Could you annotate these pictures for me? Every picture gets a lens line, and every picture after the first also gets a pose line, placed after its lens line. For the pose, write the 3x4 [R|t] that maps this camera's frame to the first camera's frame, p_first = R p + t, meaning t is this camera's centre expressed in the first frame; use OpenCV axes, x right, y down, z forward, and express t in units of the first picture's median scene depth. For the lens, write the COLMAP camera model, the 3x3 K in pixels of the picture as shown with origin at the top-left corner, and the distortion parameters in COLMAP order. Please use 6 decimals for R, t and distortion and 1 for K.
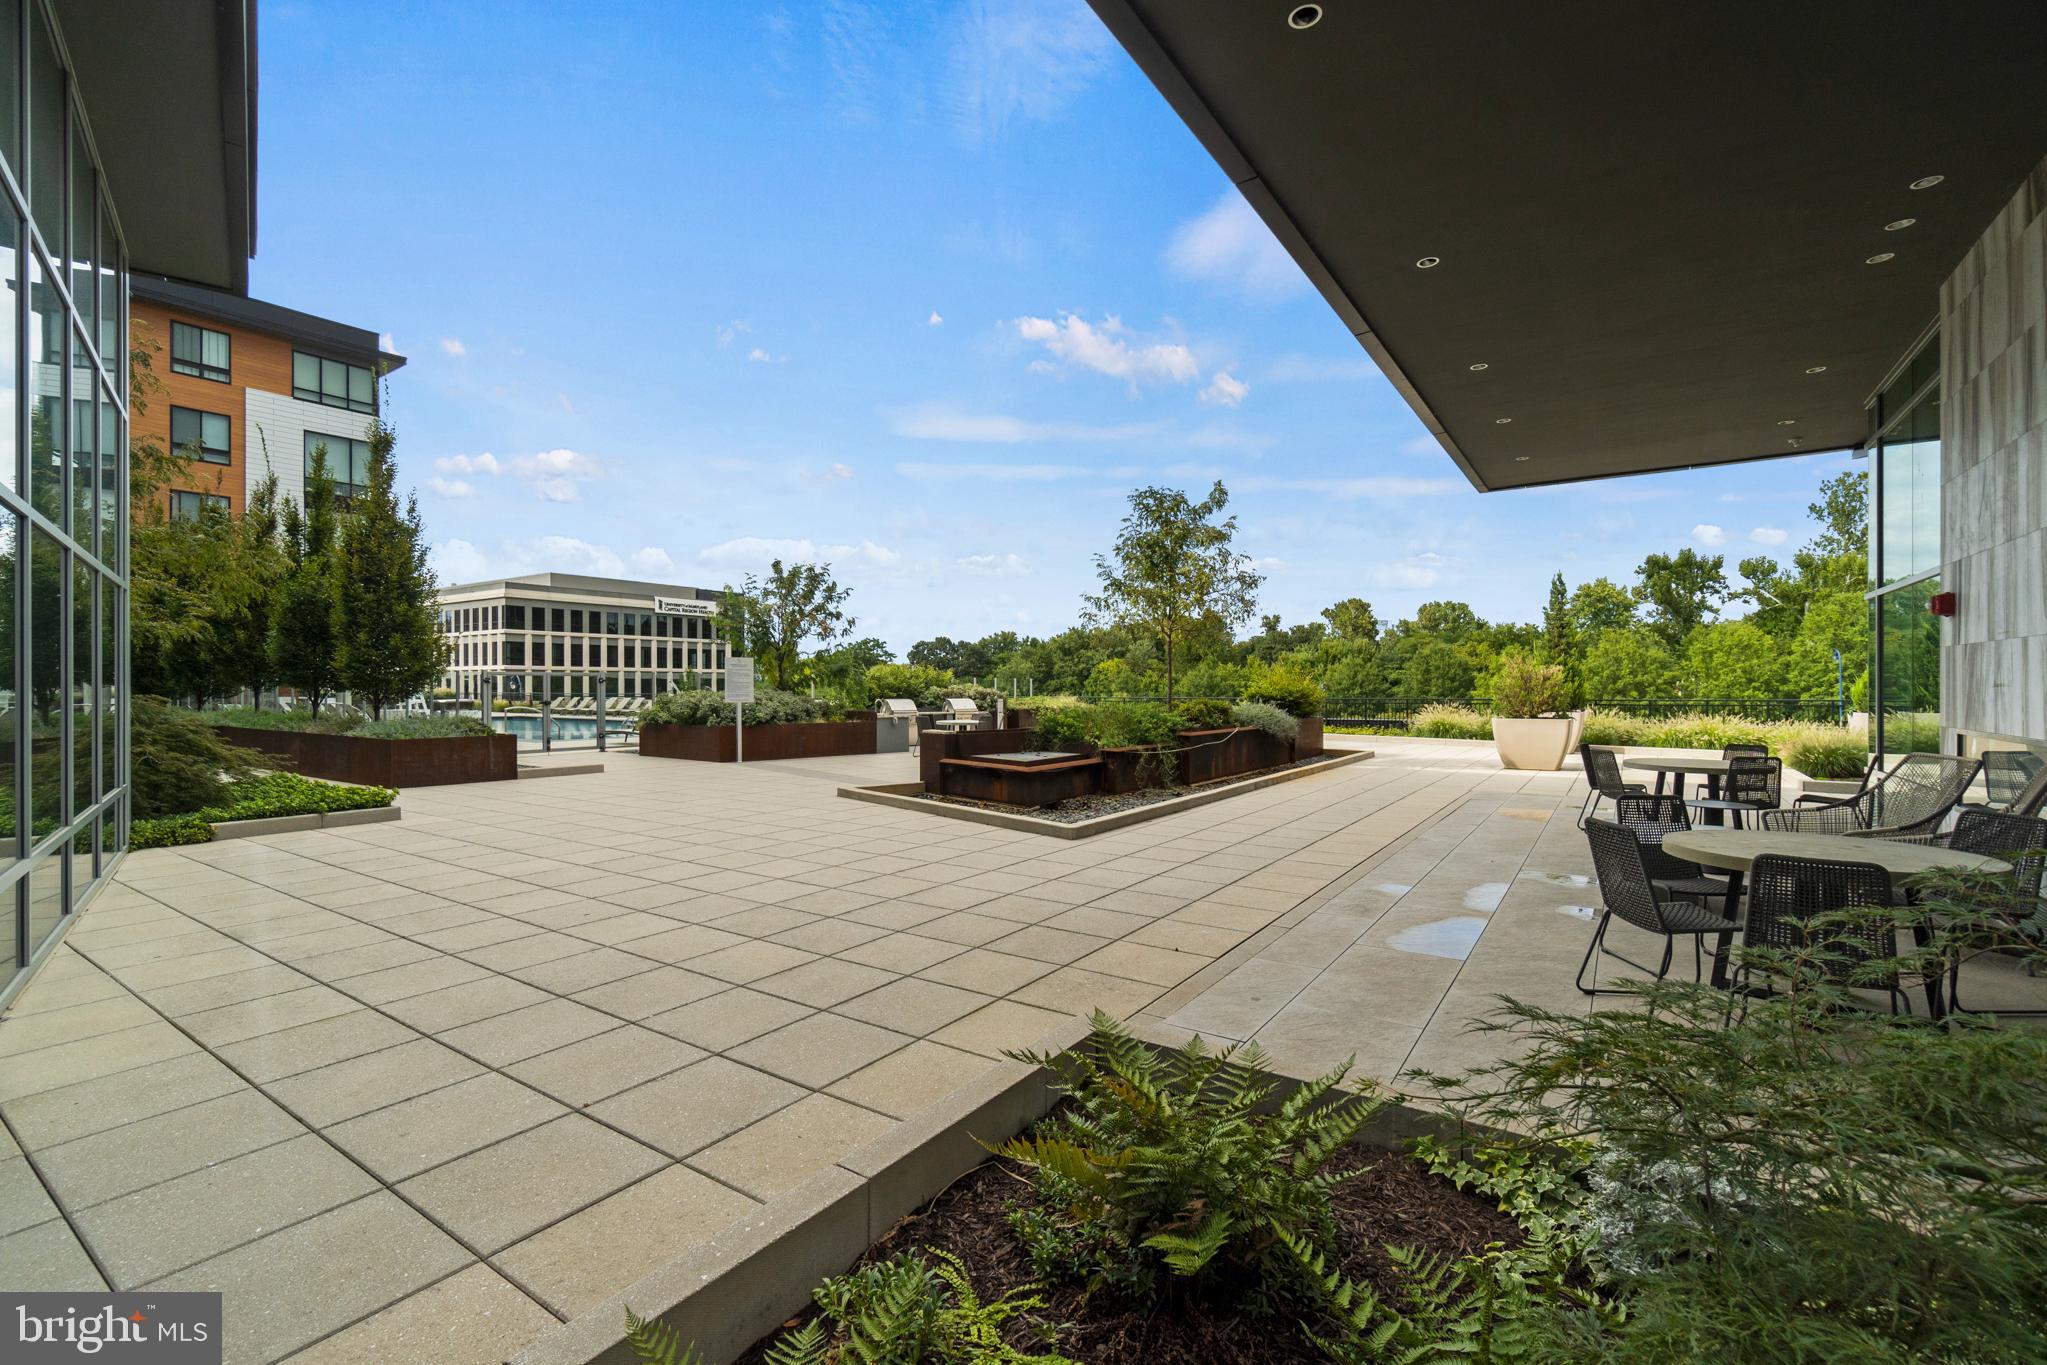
lens RADIAL K [[887.3, 0, 1013.8], [0, 887.3, 686.9], [0, 0, 1]] dist [-0.000970, -0.000316]
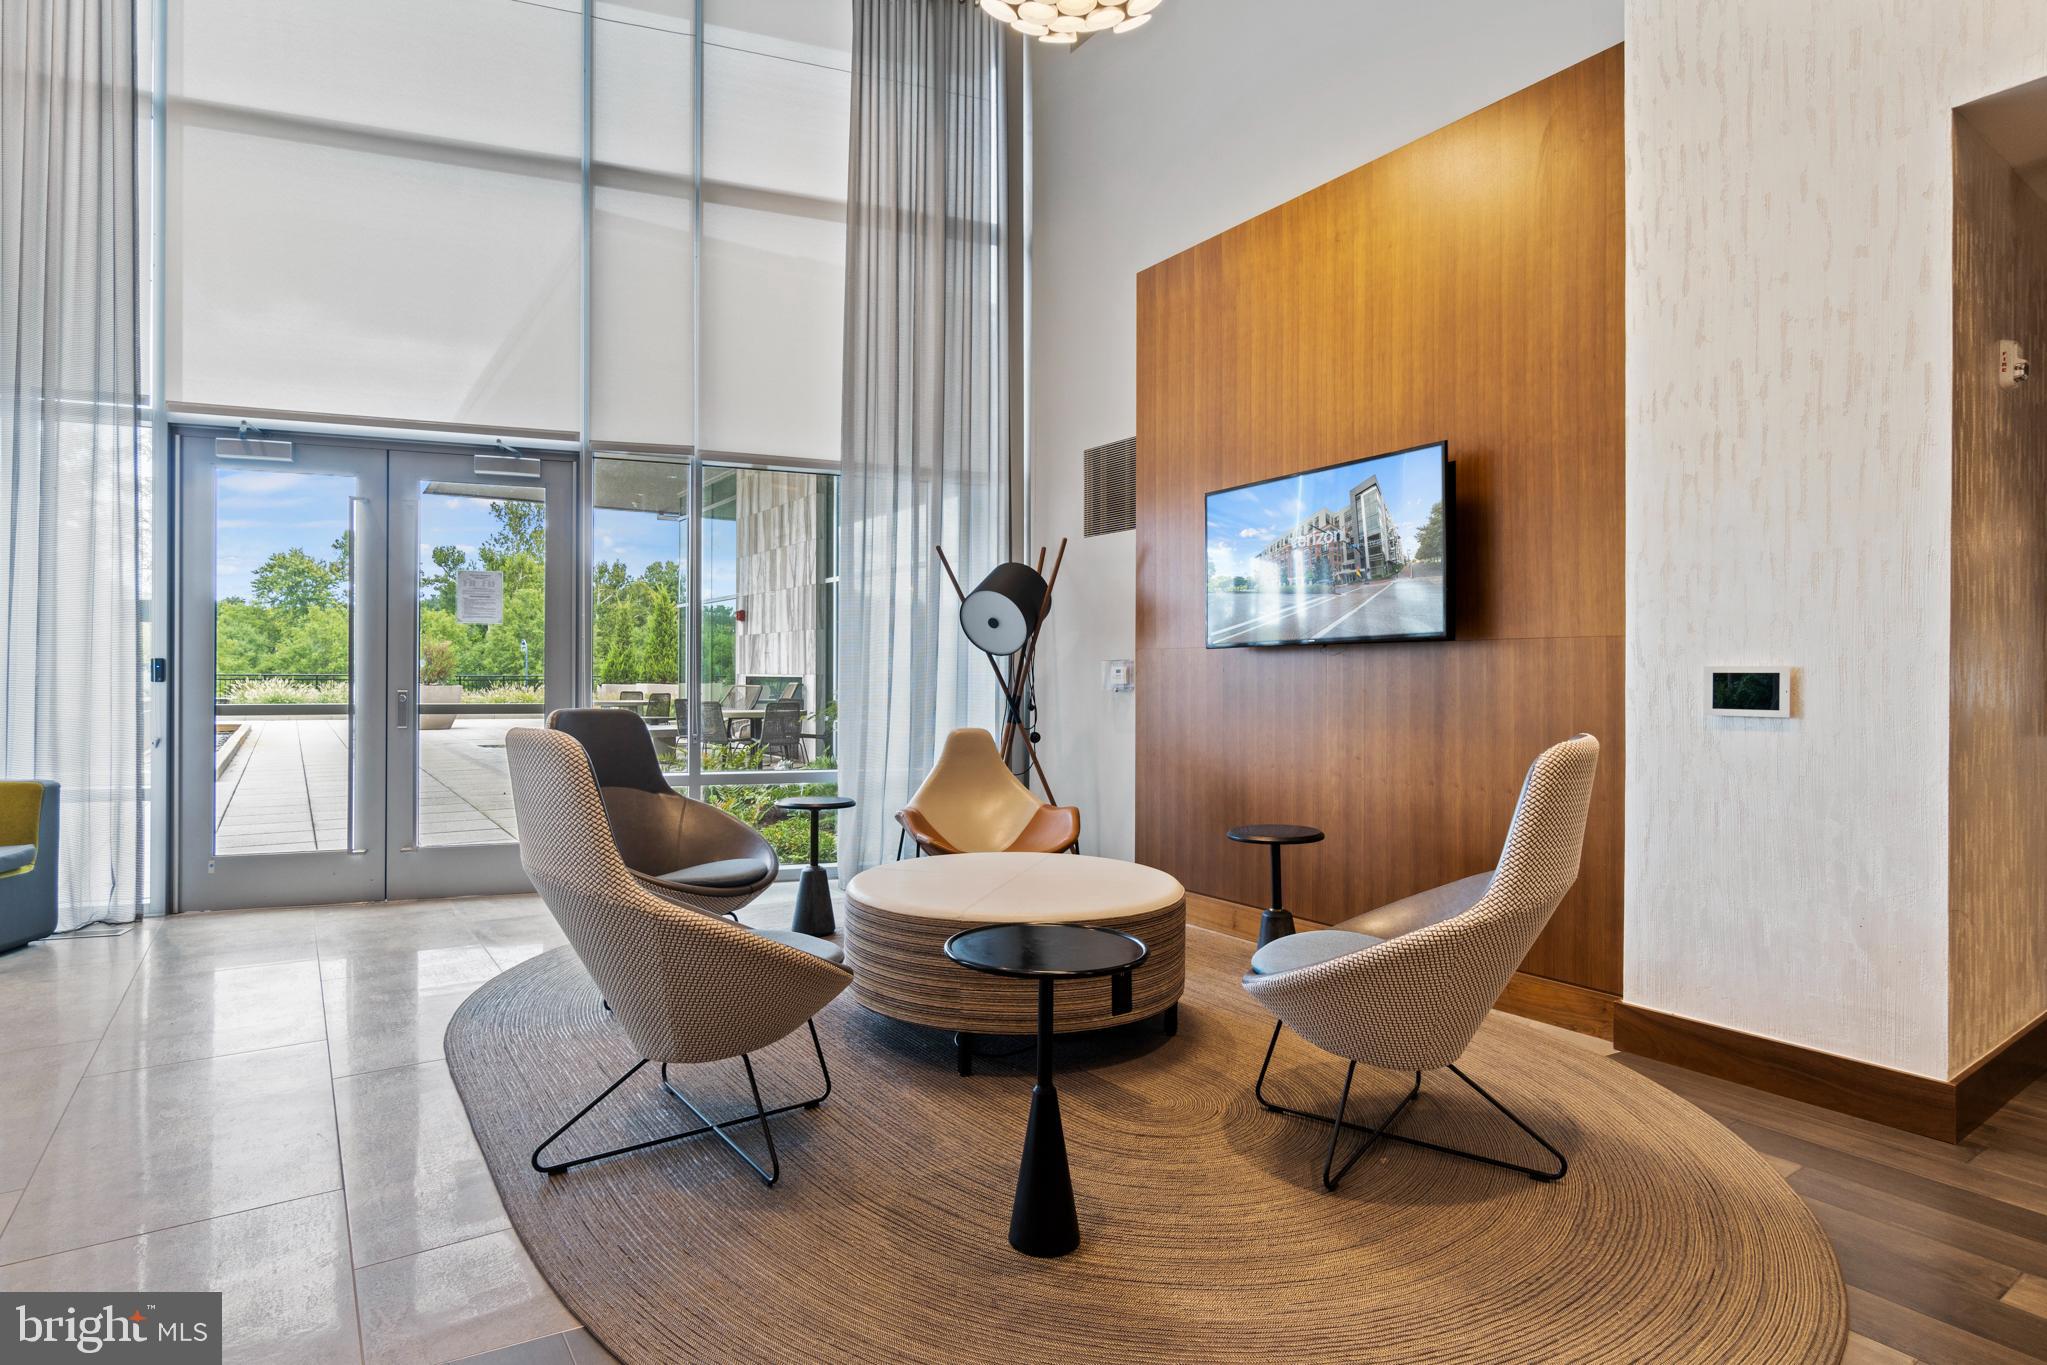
lens RADIAL K [[1036.7, 0, 1023.5], [0, 1036.7, 683.4], [0, 0, 1]] dist [-0.008005, -0.000278]
pose [[0.336952, -0.001011, 0.941521, -0.087558], [-0.006905, 0.999970, 0.003545, 0.004603], [-0.941497, -0.007695, 0.336935, -0.038726]]
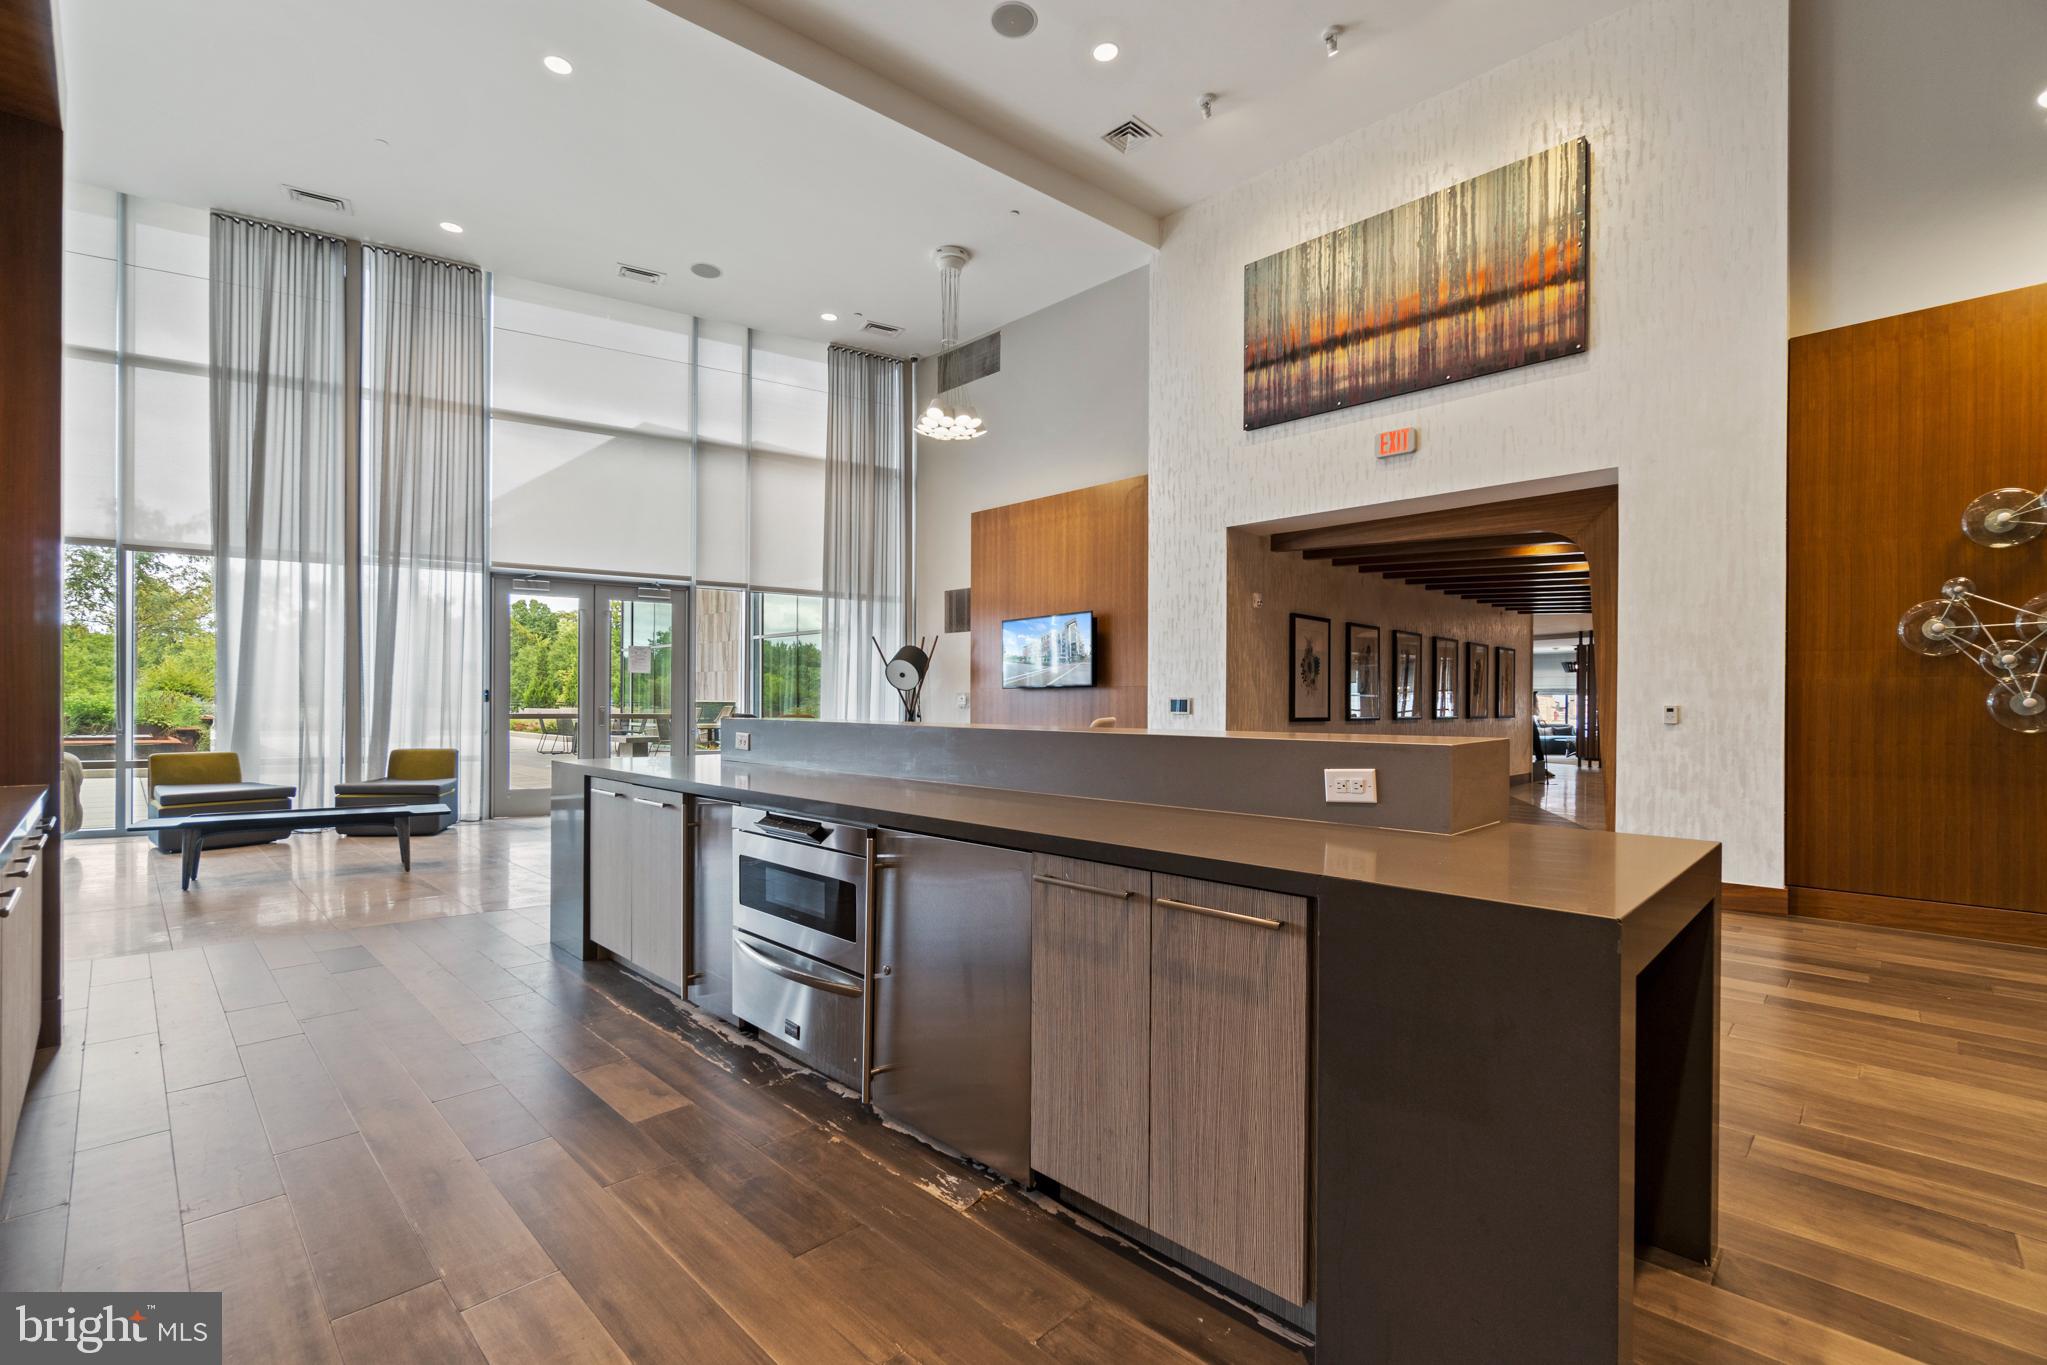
lens RADIAL K [[887.3, 0, 1019.3], [0, 887.3, 699.2], [0, 0, 1]] dist [-0.000970, -0.000316]
pose [[0.157915, 0.011507, 0.987386, -0.144808], [-0.009360, 0.999905, -0.010156, 0.005329], [-0.987408, -0.007638, 0.158008, -0.049555]]
